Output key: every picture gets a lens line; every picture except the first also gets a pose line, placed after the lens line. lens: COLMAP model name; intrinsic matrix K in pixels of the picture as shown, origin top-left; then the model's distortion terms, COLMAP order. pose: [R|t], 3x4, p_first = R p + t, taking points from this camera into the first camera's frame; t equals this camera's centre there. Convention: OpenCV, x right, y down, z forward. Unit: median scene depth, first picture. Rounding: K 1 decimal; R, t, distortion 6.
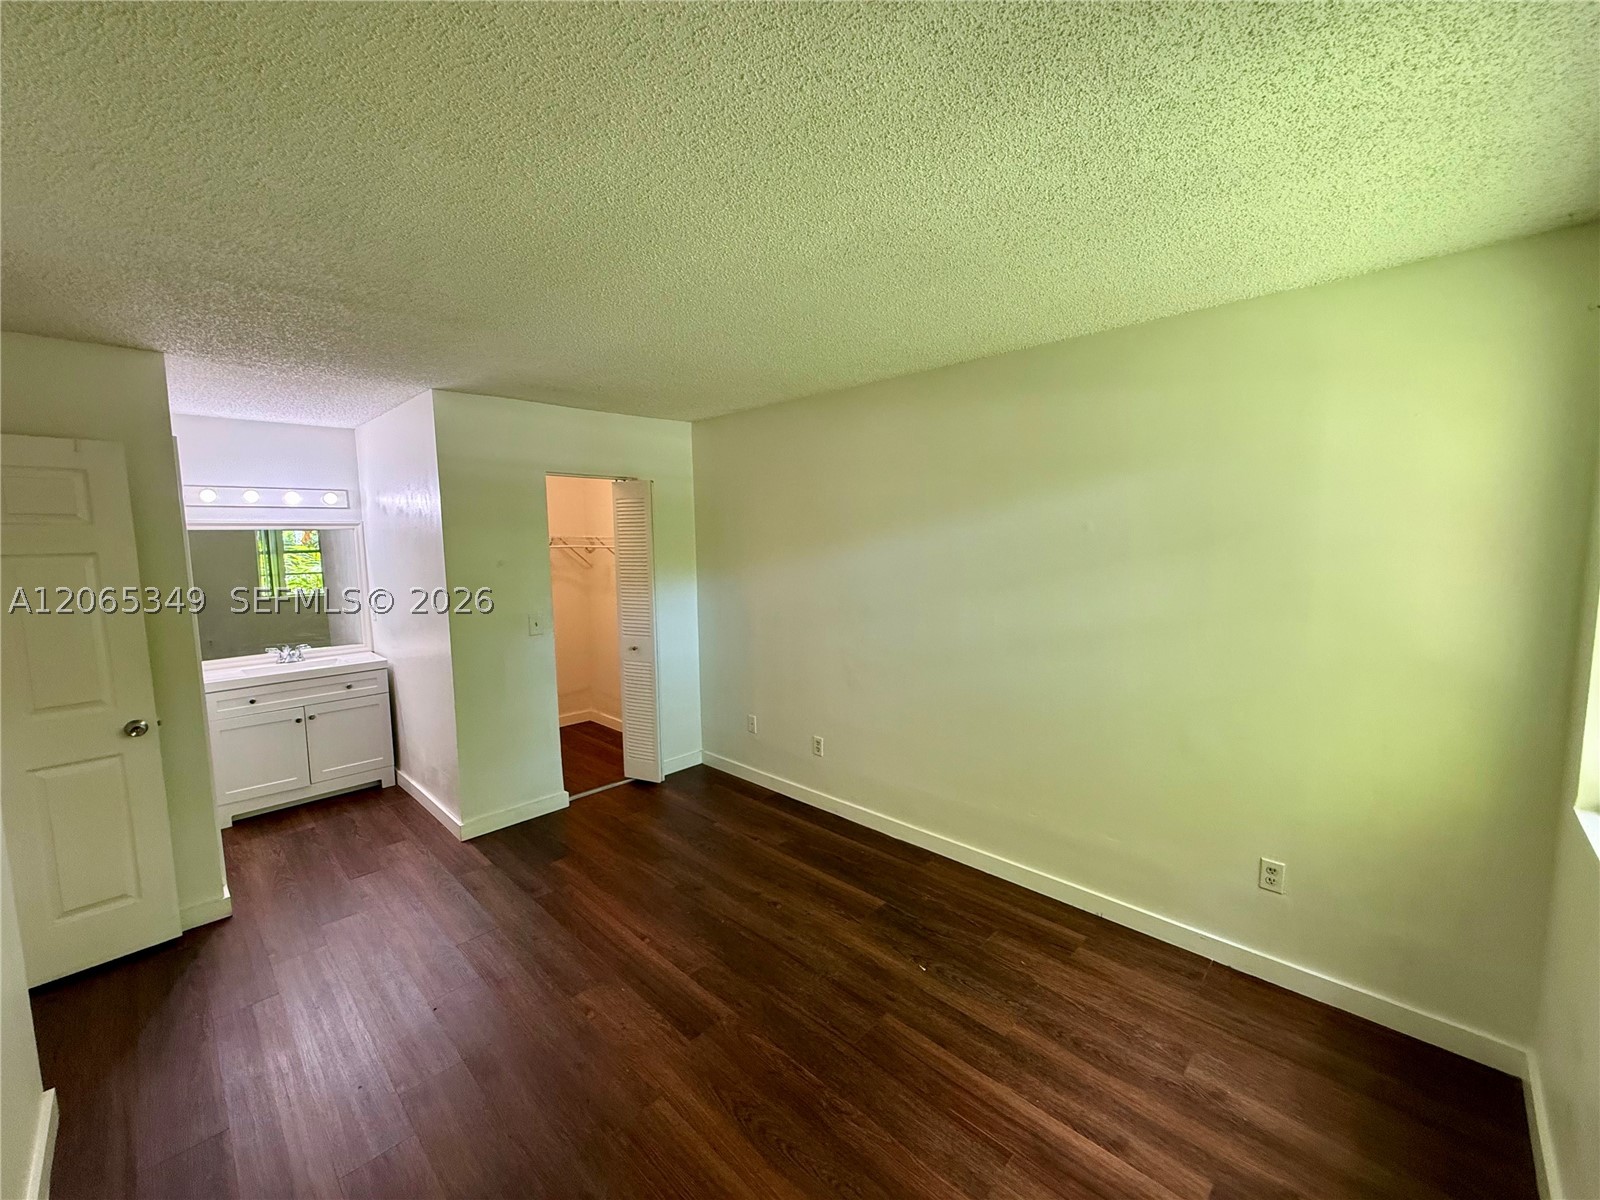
lens RADIAL K [[636.4, 0, 793.6], [0, 636.4, 597.1], [0, 0, 1]] dist [-0.000735, 0.000527]
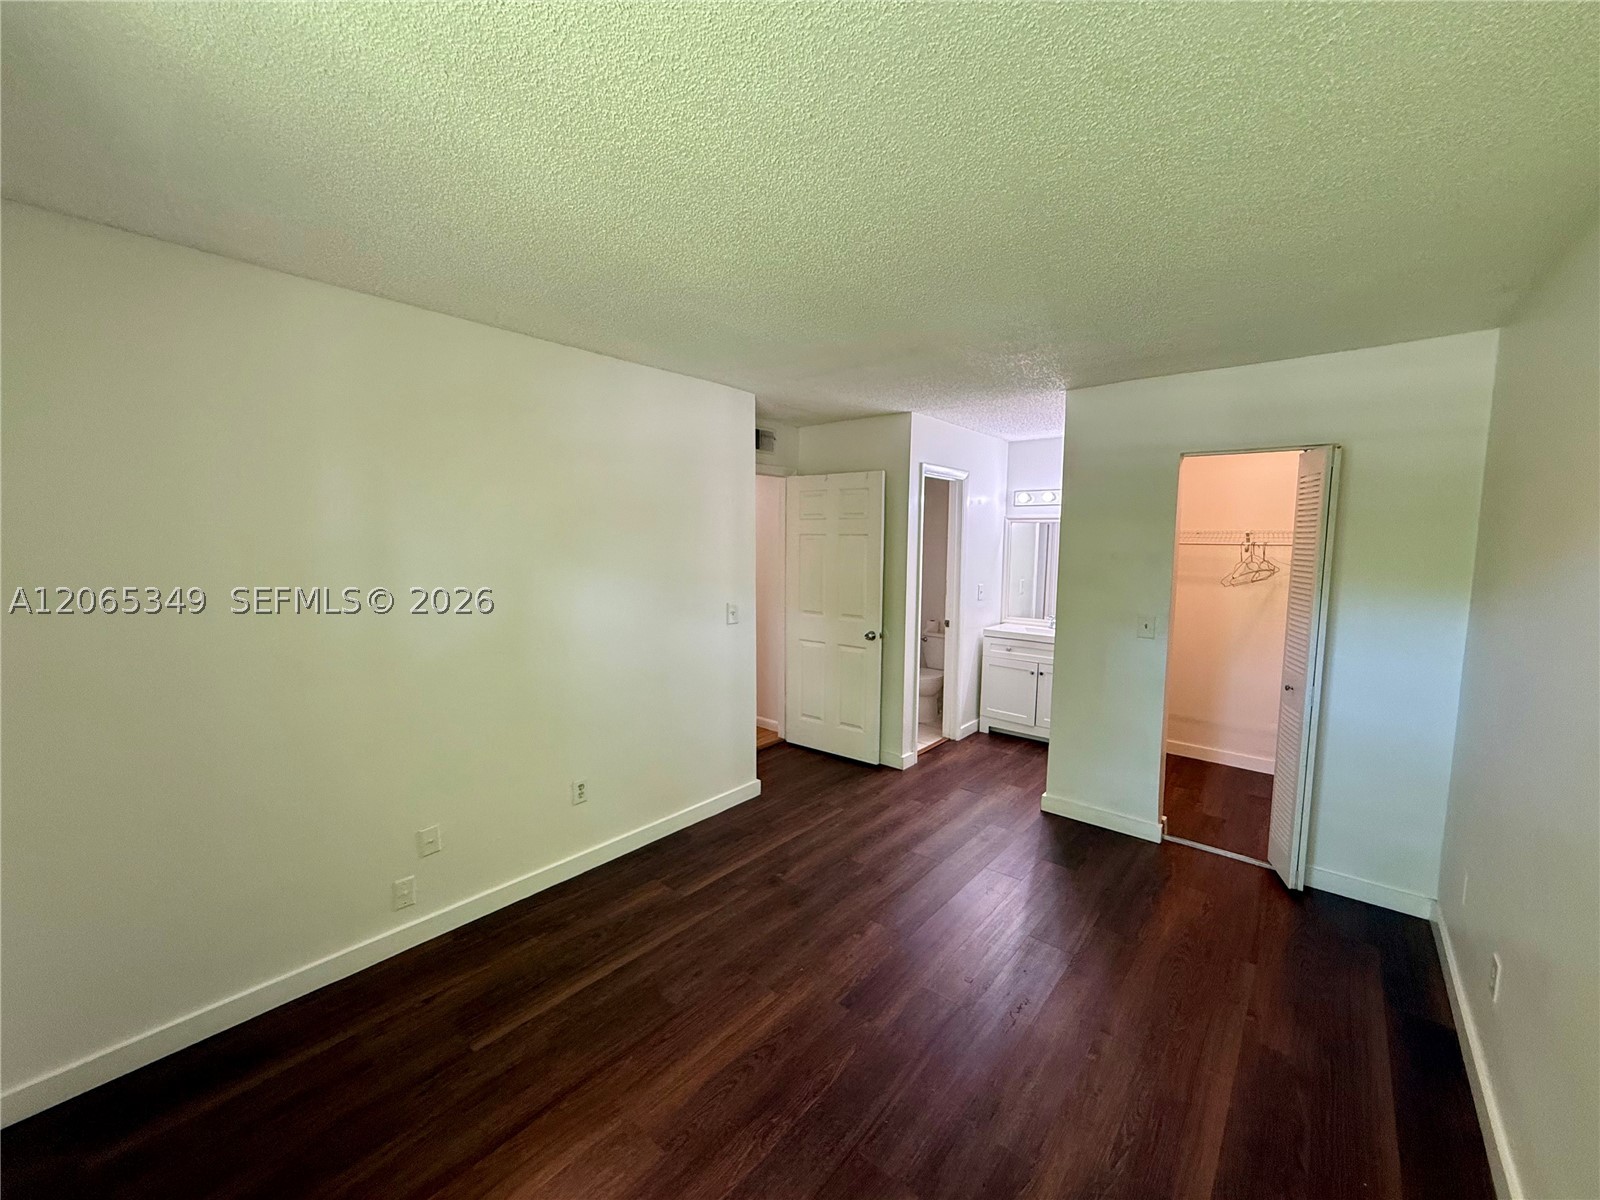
lens RADIAL K [[636.4, 0, 798.1], [0, 636.4, 595.9], [0, 0, 1]] dist [-0.000735, 0.000527]
pose [[0.073173, 0.109526, -0.991287, 0.530225], [-0.107233, 0.989053, 0.101363, -0.044877], [0.991538, 0.098882, 0.084117, 0.513982]]
